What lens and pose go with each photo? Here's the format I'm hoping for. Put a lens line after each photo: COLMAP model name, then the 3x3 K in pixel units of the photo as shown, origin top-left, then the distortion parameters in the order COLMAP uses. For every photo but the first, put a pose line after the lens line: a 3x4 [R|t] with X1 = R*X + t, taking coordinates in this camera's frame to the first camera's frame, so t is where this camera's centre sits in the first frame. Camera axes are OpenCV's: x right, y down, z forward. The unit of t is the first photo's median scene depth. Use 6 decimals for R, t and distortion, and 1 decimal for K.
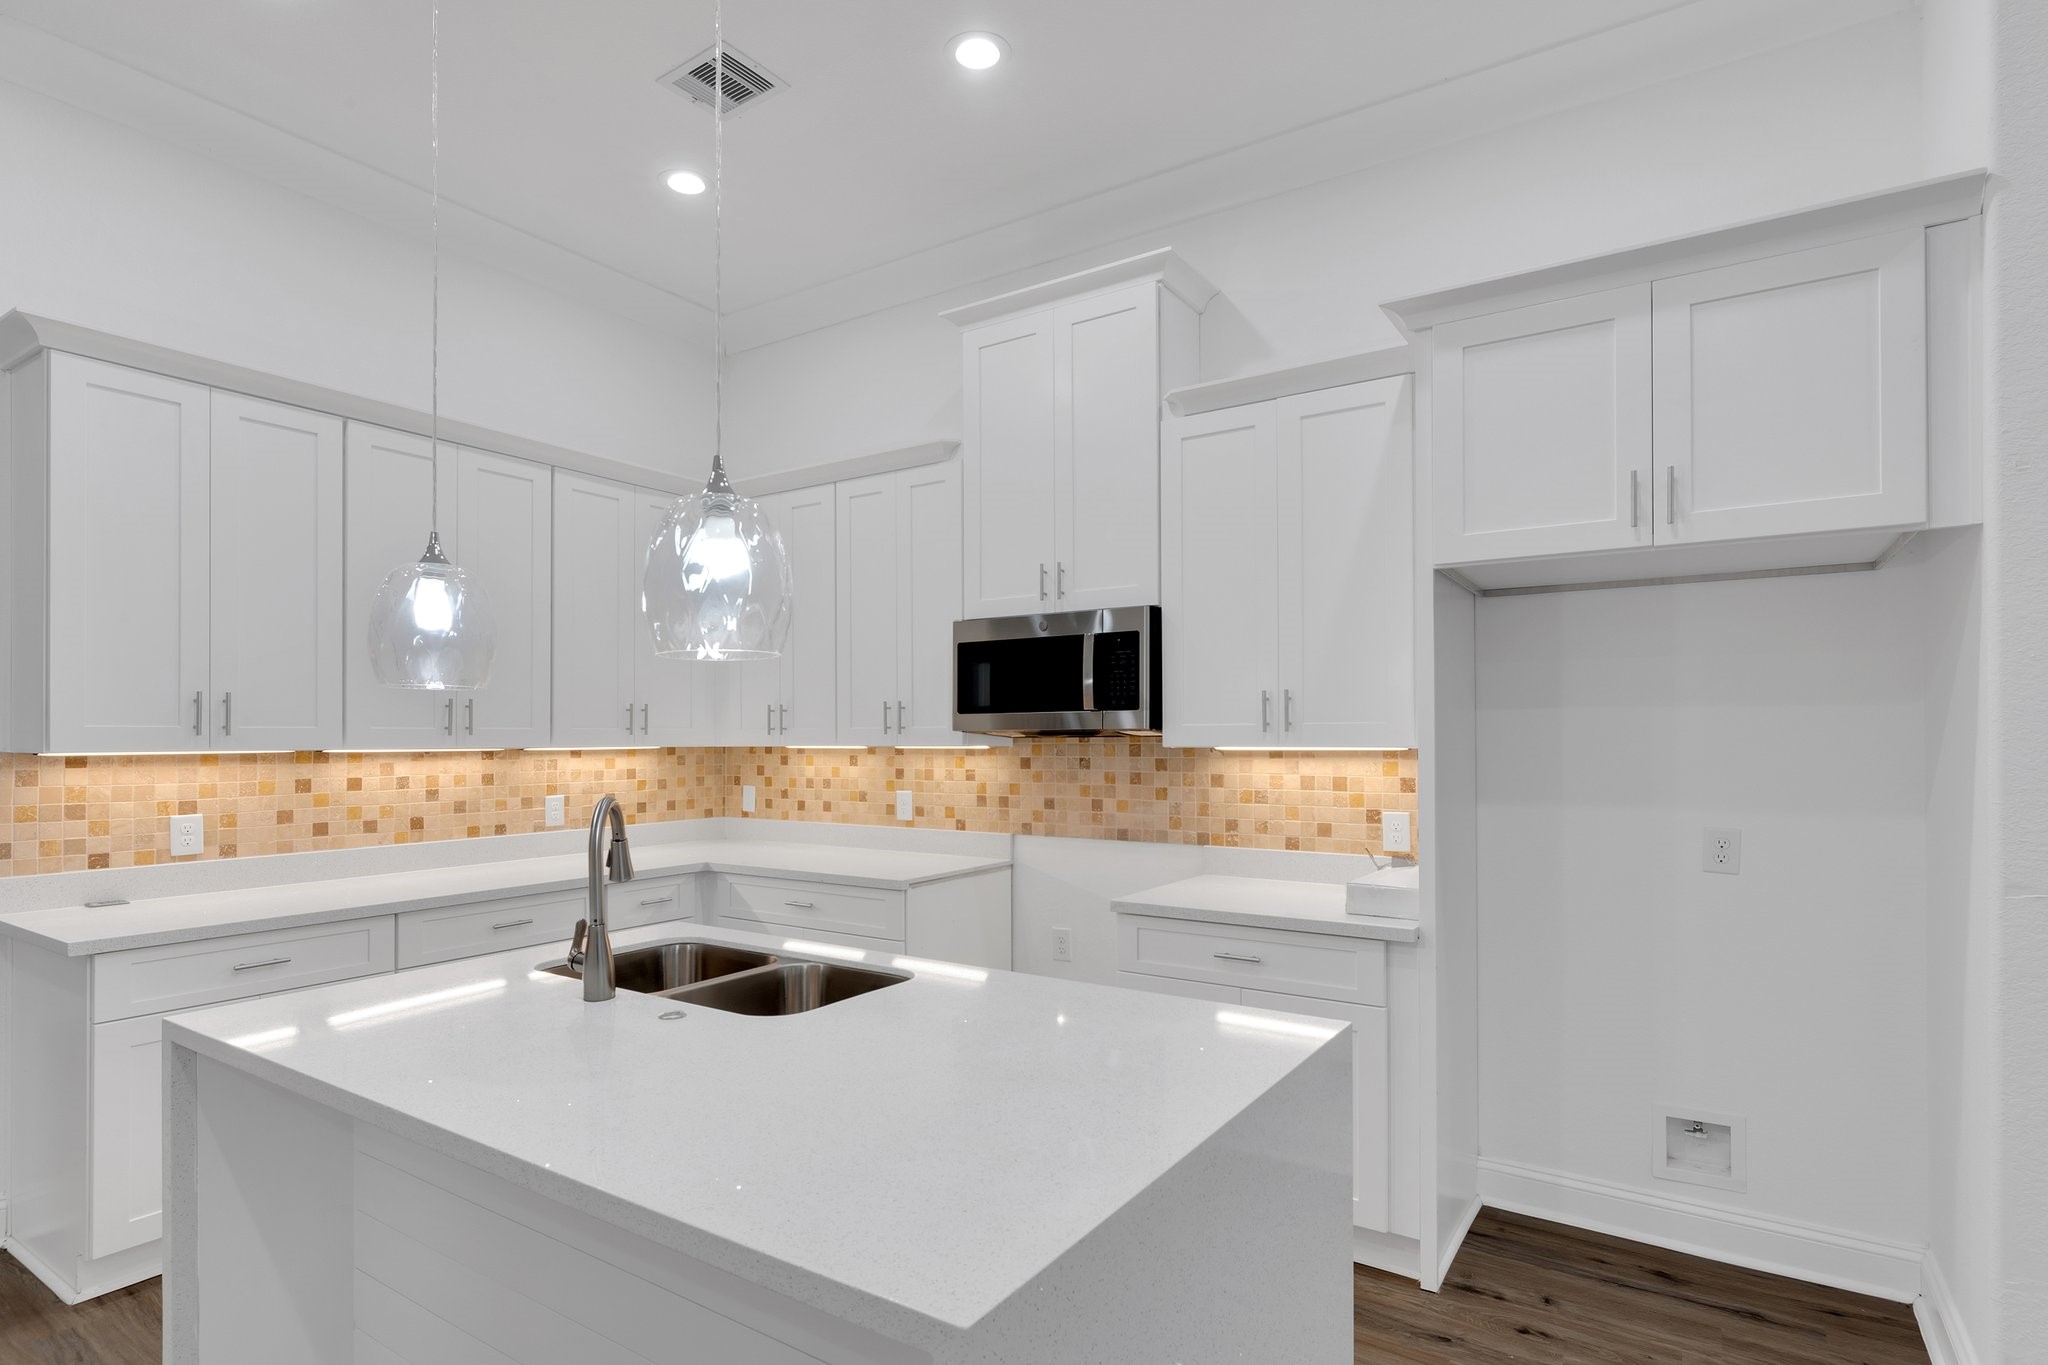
lens RADIAL K [[1029.1, 0, 1044.7], [0, 1029.1, 730.3], [0, 0, 1]] dist [0.002015, -0.002634]
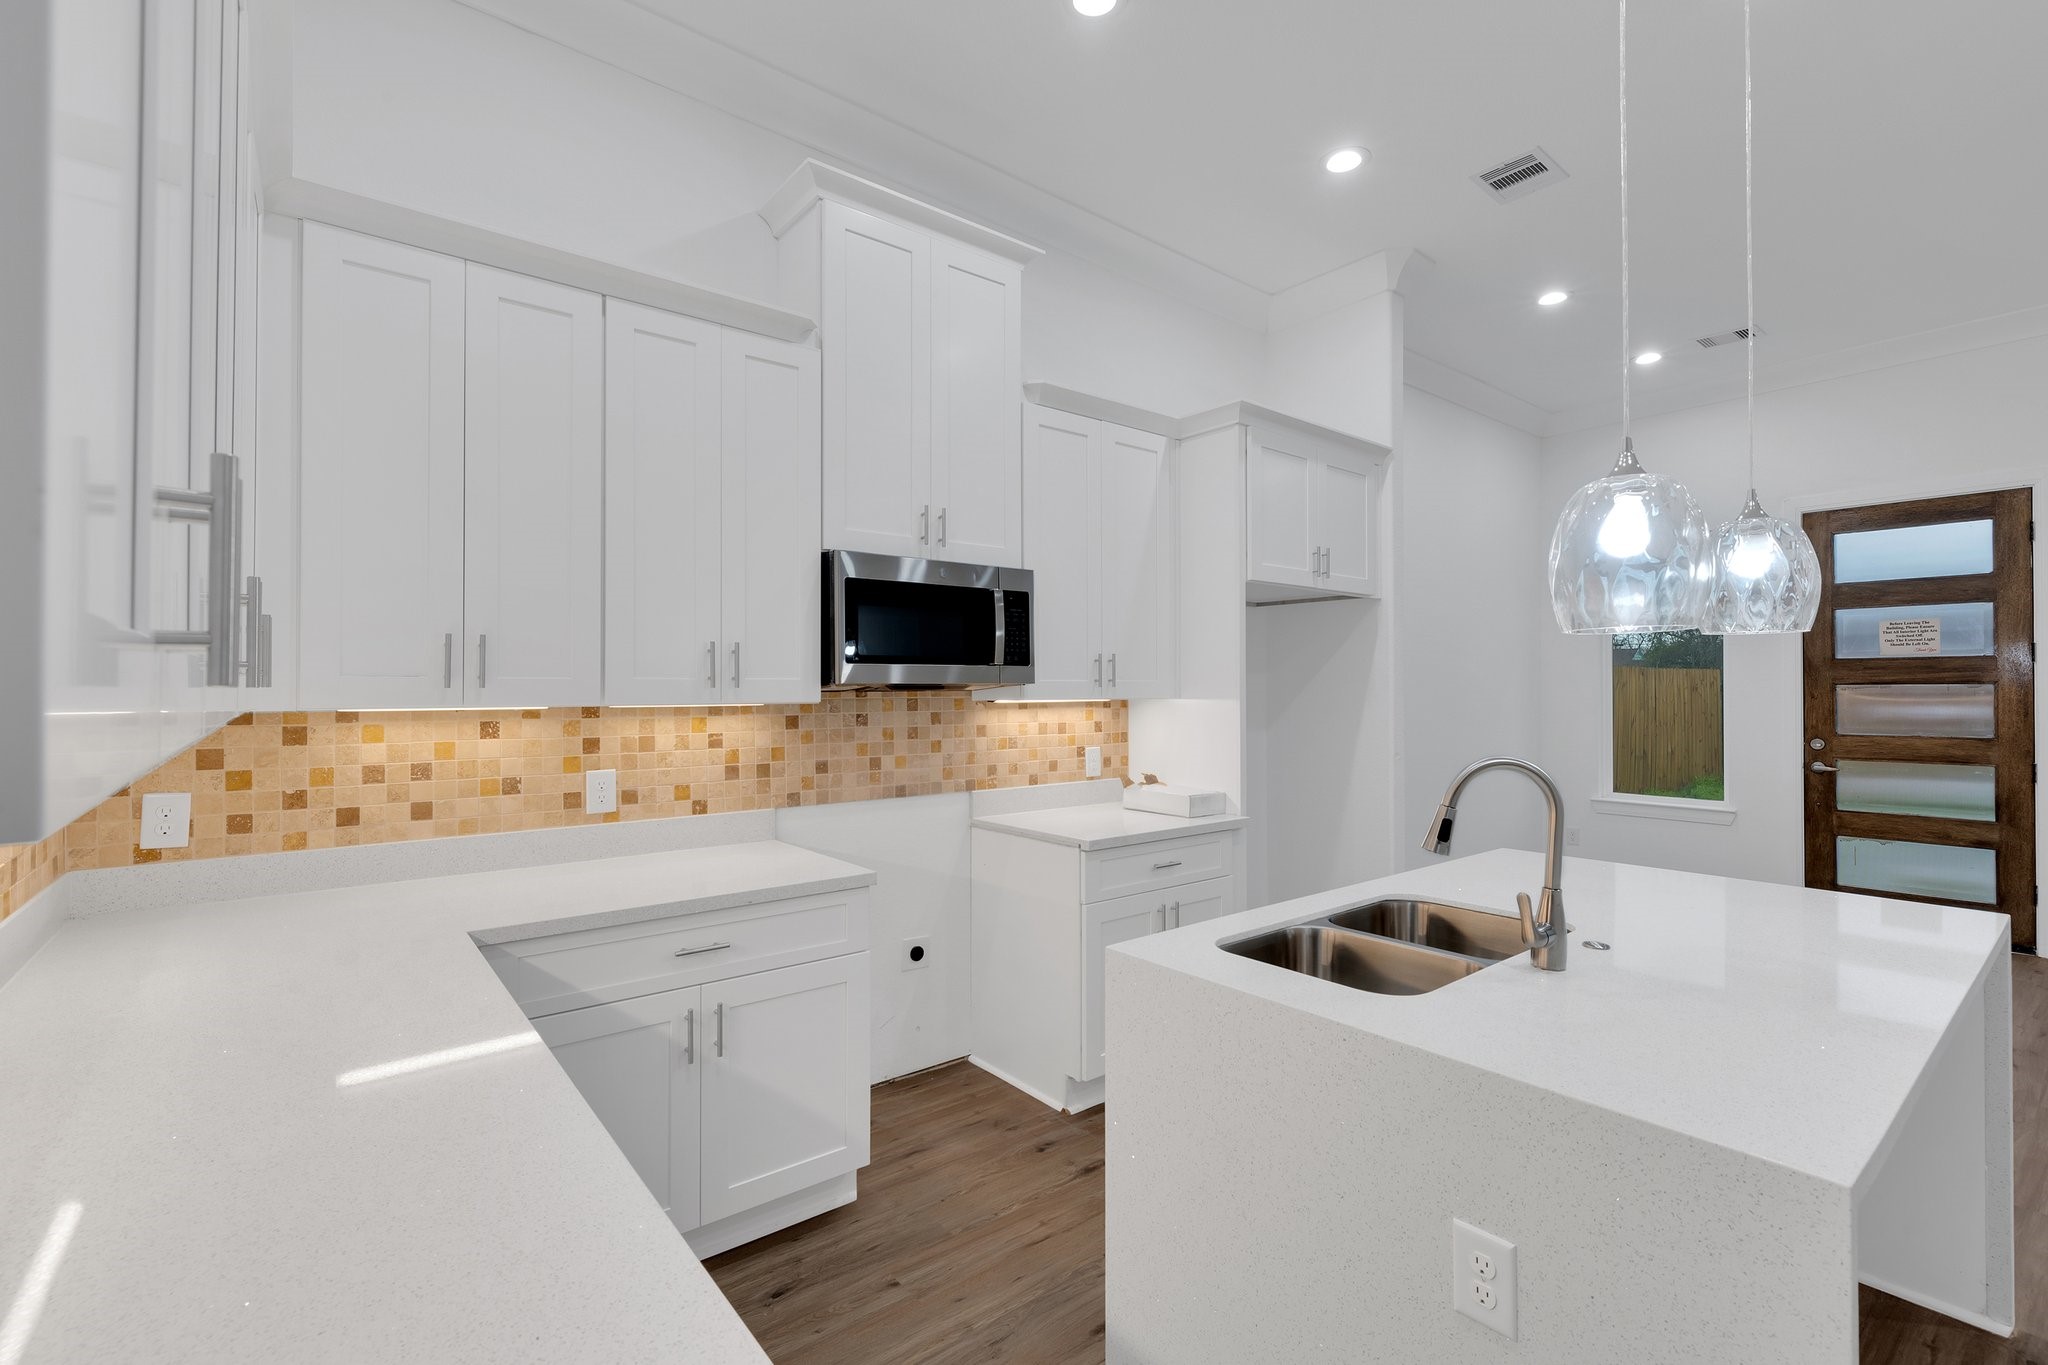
lens RADIAL K [[923.0, 0, 995.2], [0, 923.0, 680.5], [0, 0, 1]] dist [-0.000226, -0.000197]
pose [[0.327003, 0.010501, 0.944965, -0.745009], [-0.004563, 0.999944, -0.009533, 0.004181], [-0.945012, -0.001195, 0.327033, 0.644575]]
